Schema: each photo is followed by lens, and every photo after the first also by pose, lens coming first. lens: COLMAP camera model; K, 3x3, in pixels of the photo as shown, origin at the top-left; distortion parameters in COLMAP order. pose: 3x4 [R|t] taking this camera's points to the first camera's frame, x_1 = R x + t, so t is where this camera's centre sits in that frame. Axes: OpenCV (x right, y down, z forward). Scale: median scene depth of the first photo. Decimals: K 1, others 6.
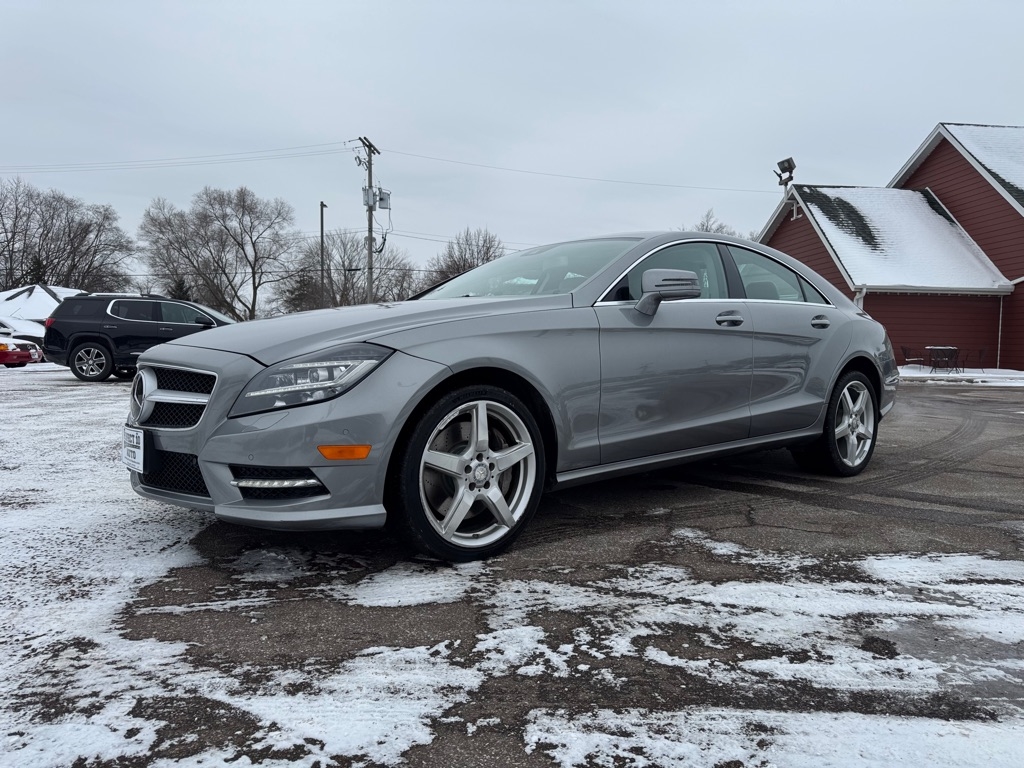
lens RADIAL K [[721.5, 0, 509.8], [0, 721.5, 394.3], [0, 0, 1]] dist [0.057625, -0.069233]
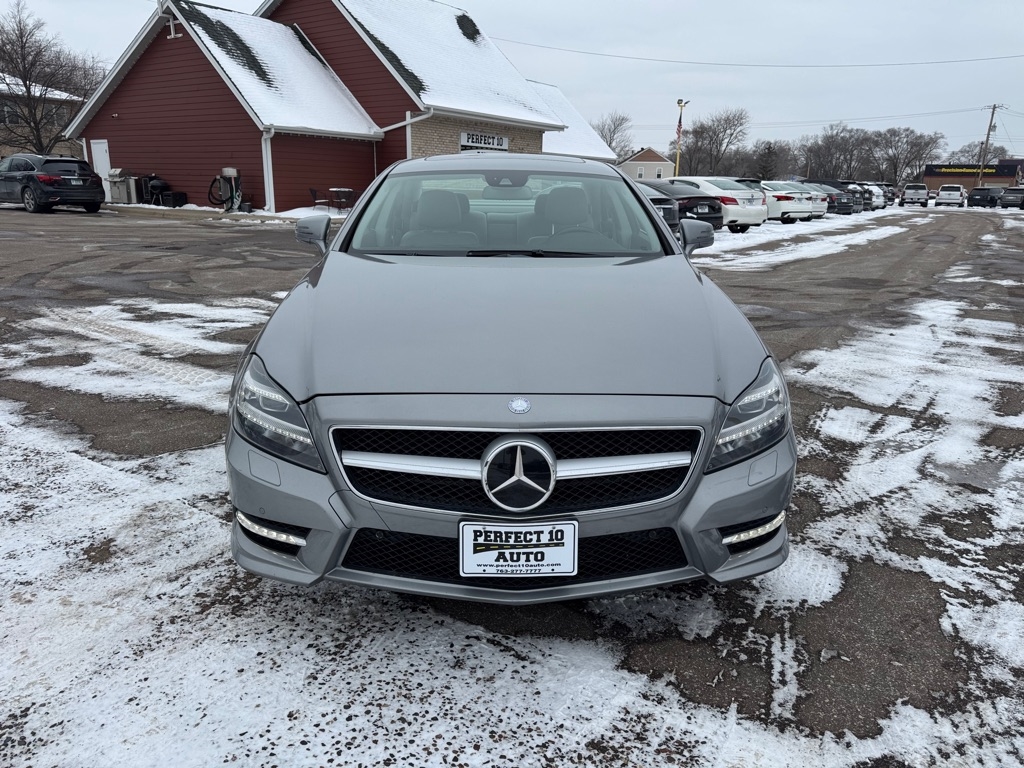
lens RADIAL K [[721.5, 0, 513.5], [0, 721.5, 386.6], [0, 0, 1]] dist [0.057625, -0.069233]
pose [[0.625970, -0.215247, 0.749553, -0.626445], [0.039552, 0.968680, 0.245142, -0.154791], [-0.778844, -0.123805, 0.614878, 0.368572]]
